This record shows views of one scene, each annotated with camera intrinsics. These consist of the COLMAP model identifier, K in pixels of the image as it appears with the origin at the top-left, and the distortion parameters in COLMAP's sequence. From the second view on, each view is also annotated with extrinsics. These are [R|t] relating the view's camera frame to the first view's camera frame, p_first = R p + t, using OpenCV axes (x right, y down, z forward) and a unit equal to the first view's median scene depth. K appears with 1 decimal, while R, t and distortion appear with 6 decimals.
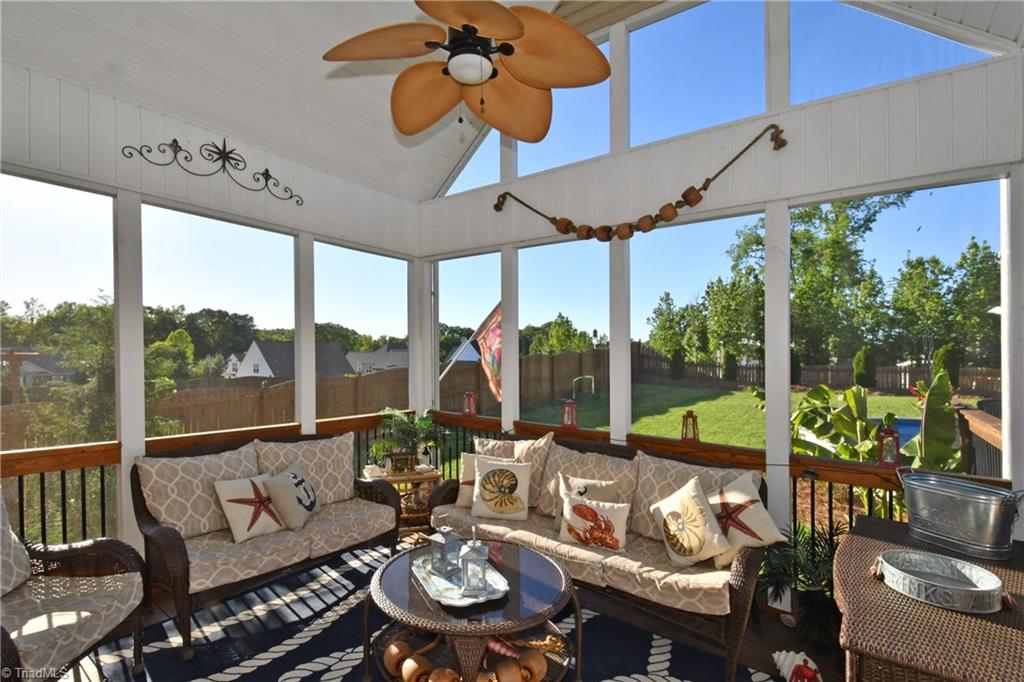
lens RADIAL K [[477.6, 0, 509.7], [0, 477.6, 351.1], [0, 0, 1]] dist [0.002930, -0.001982]
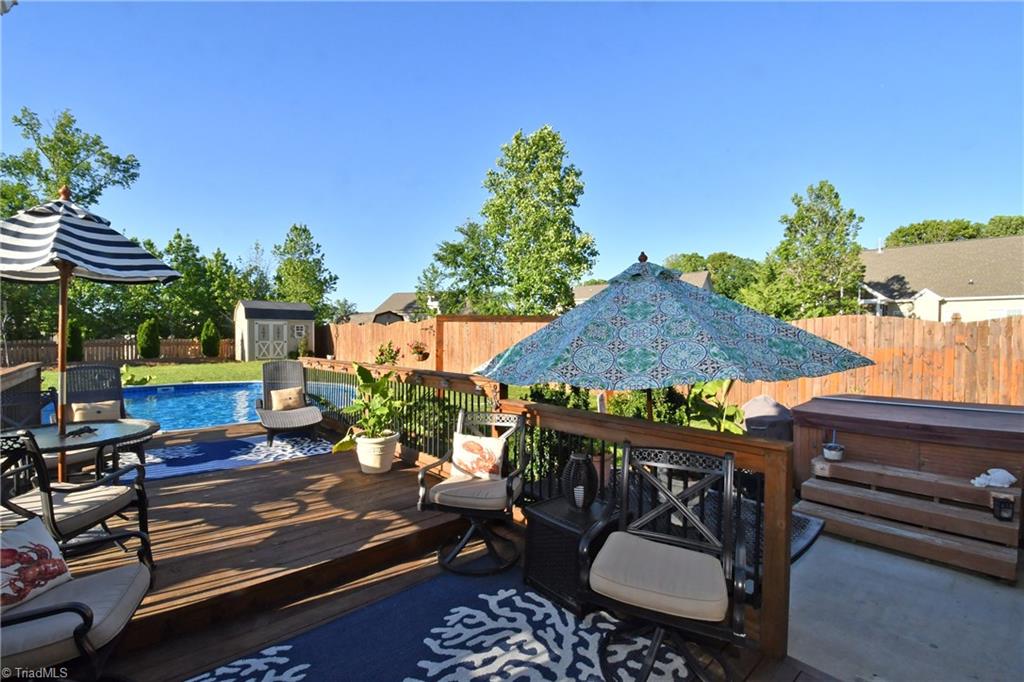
lens RADIAL K [[452.1, 0, 491.9], [0, 452.1, 330.8], [0, 0, 1]] dist [-0.008837, -0.004228]
pose [[0.214247, -0.003543, 0.976773, 0.036886], [-0.007964, 0.999954, 0.005374, 0.001836], [-0.976747, -0.008930, 0.214209, -0.007318]]
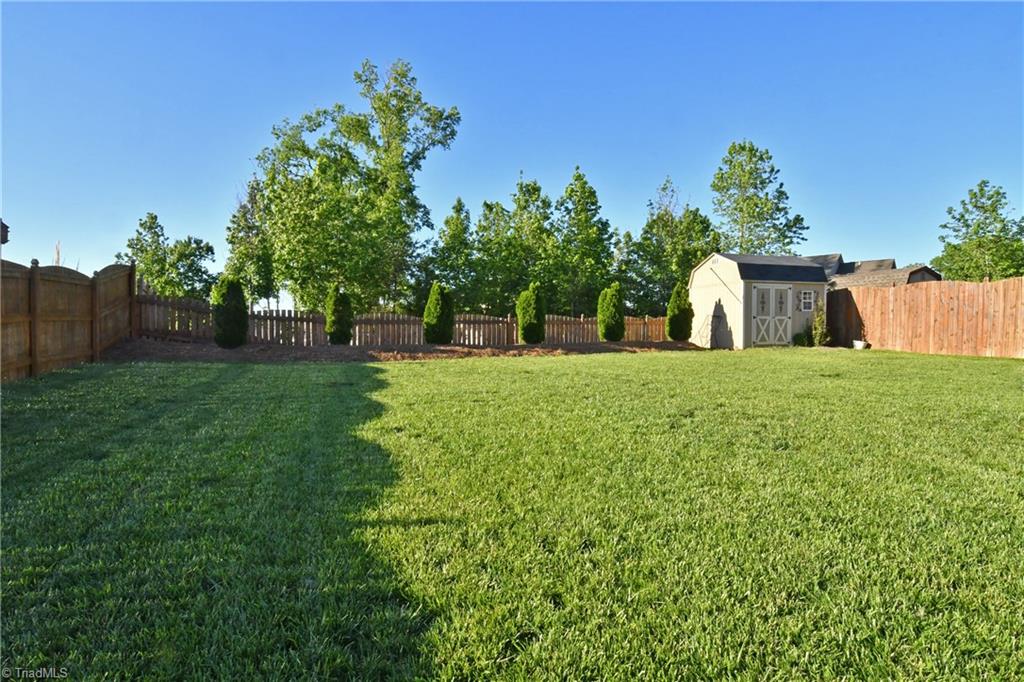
lens RADIAL K [[561.8, 0, 508.8], [0, 561.8, 336.0], [0, 0, 1]] dist [0.003991, 0.001021]
pose [[0.616808, -0.027907, 0.786619, 0.074150], [0.003477, 0.999458, 0.032731, 0.028099], [-0.787106, -0.017453, 0.616571, 0.395740]]
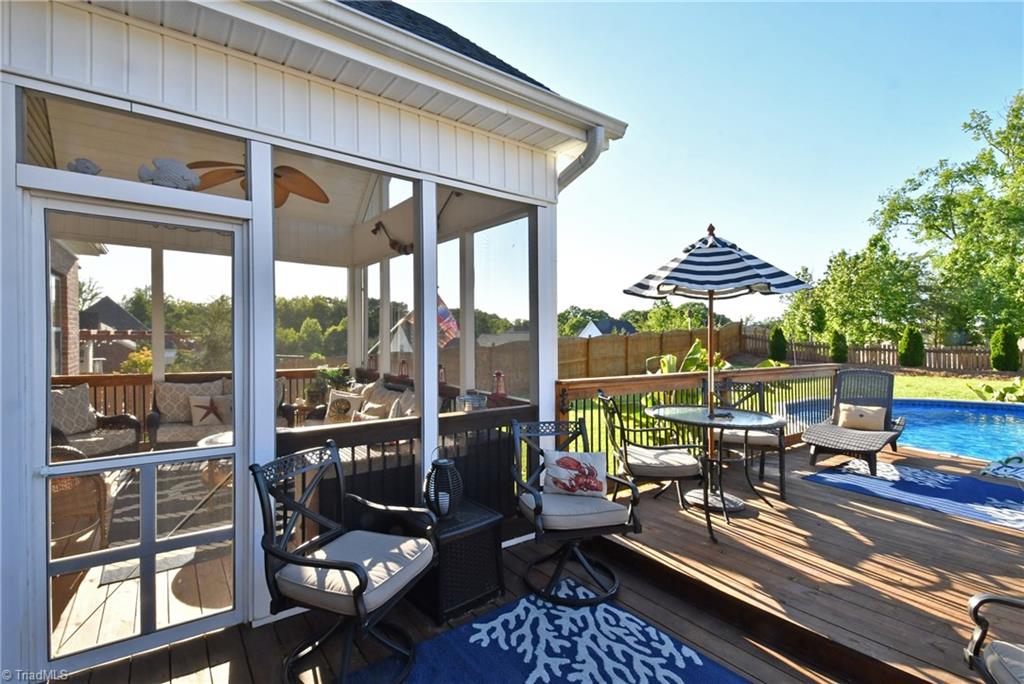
lens RADIAL K [[468.5, 0, 509.9], [0, 468.5, 338.3], [0, 0, 1]] dist [-0.008671, -0.002069]
pose [[0.961540, -0.001890, -0.274660, 0.081277], [0.004720, 0.999942, 0.009642, 0.002382], [0.274626, -0.010567, 0.961493, -0.031153]]
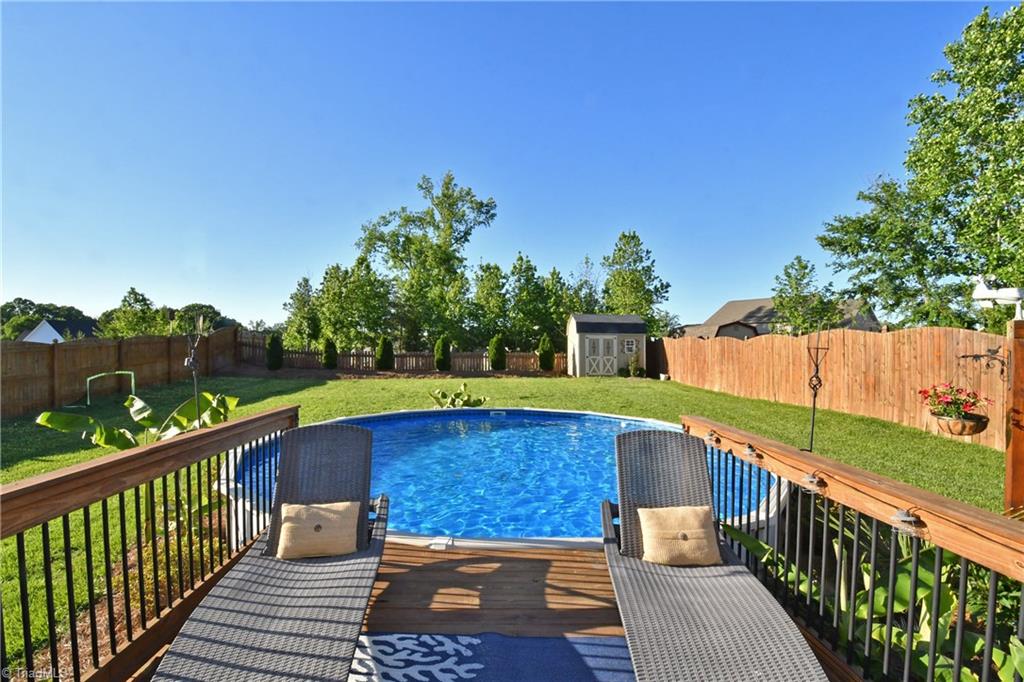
lens RADIAL K [[452.1, 0, 491.6], [0, 452.1, 337.6], [0, 0, 1]] dist [-0.008837, -0.004228]
pose [[0.783577, 0.006508, 0.621260, 0.123703], [-0.005856, 0.999978, -0.003090, -0.000754], [-0.621267, -0.001217, 0.783598, 0.070012]]
